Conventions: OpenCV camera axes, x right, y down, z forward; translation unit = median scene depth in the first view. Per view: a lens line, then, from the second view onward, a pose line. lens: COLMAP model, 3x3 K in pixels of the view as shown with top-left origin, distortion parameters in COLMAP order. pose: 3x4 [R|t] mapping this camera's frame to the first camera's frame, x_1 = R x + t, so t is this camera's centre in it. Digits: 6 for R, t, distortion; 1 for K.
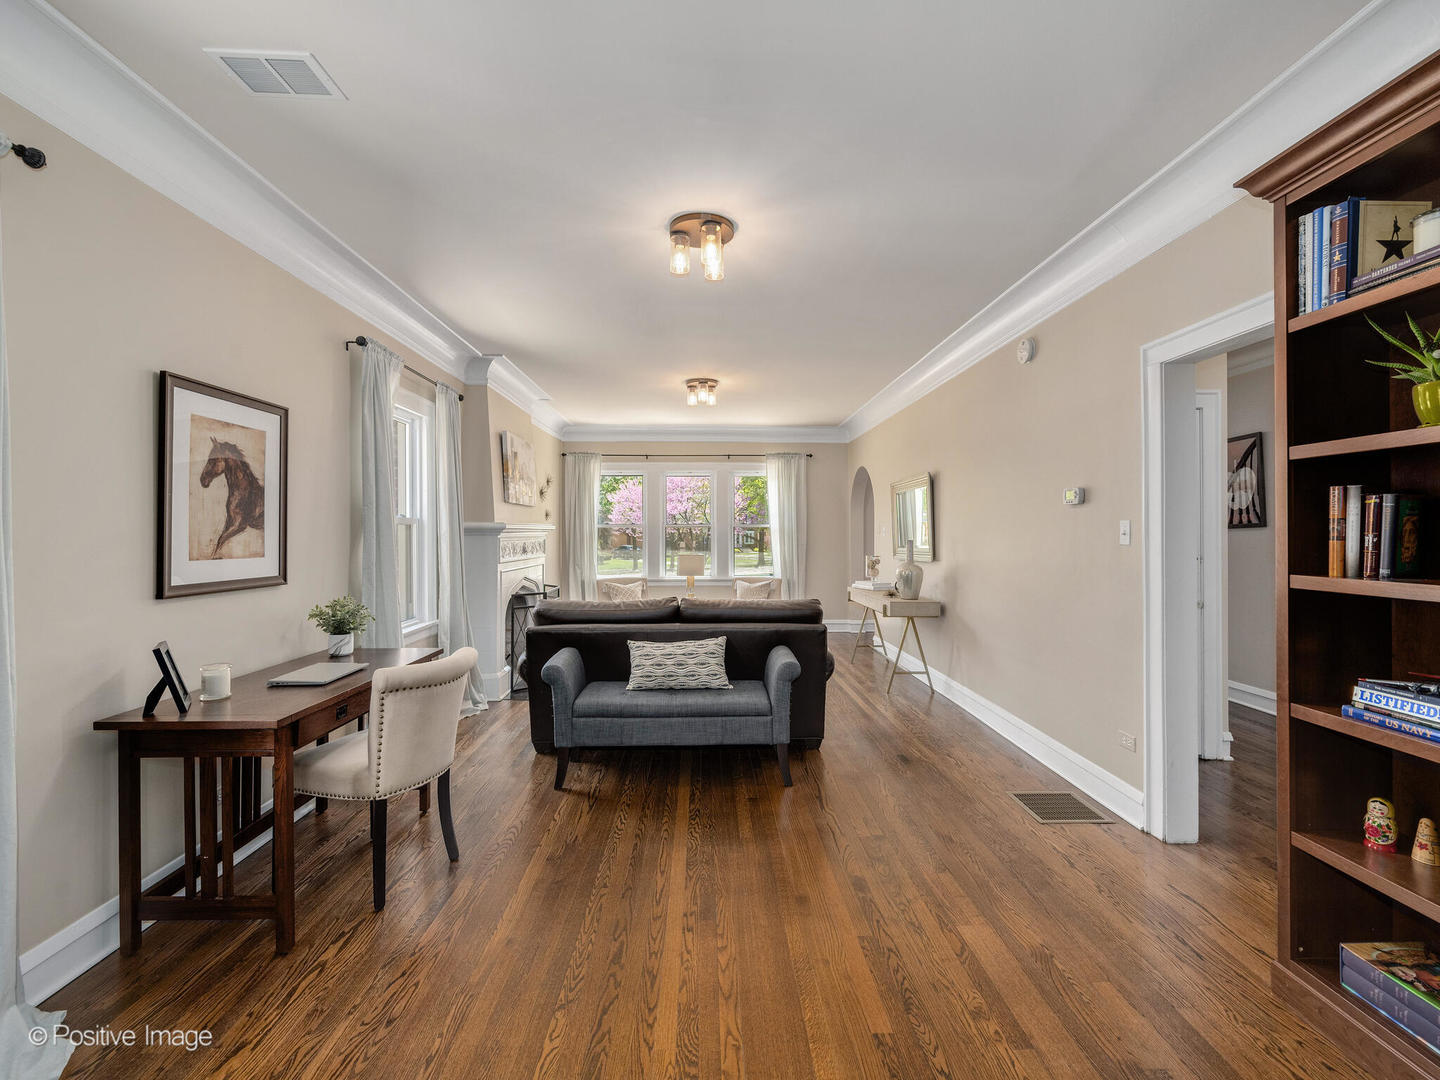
lens RADIAL K [[639.2, 0, 716.3], [0, 639.2, 533.1], [0, 0, 1]] dist [-0.002992, -0.000832]
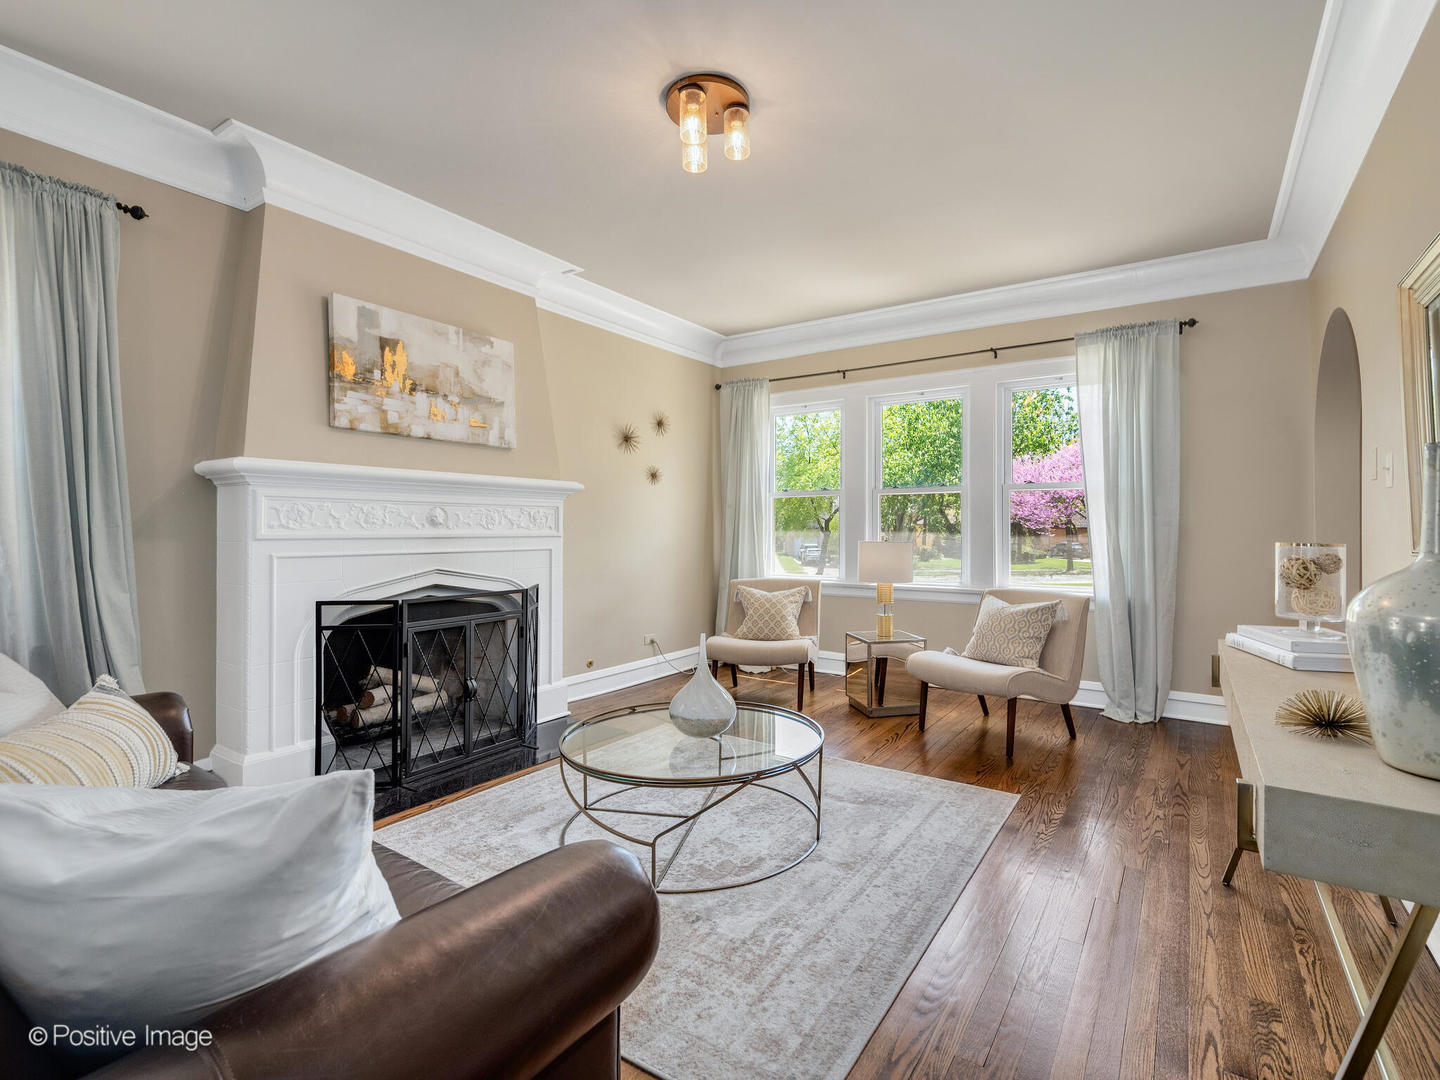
lens RADIAL K [[639.2, 0, 723.3], [0, 639.2, 526.4], [0, 0, 1]] dist [-0.002992, -0.000832]
pose [[0.797805, -0.001339, -0.602915, 0.521968], [-0.003389, 0.999972, -0.006705, 0.077580], [0.602907, 0.007393, 0.797777, 1.521846]]
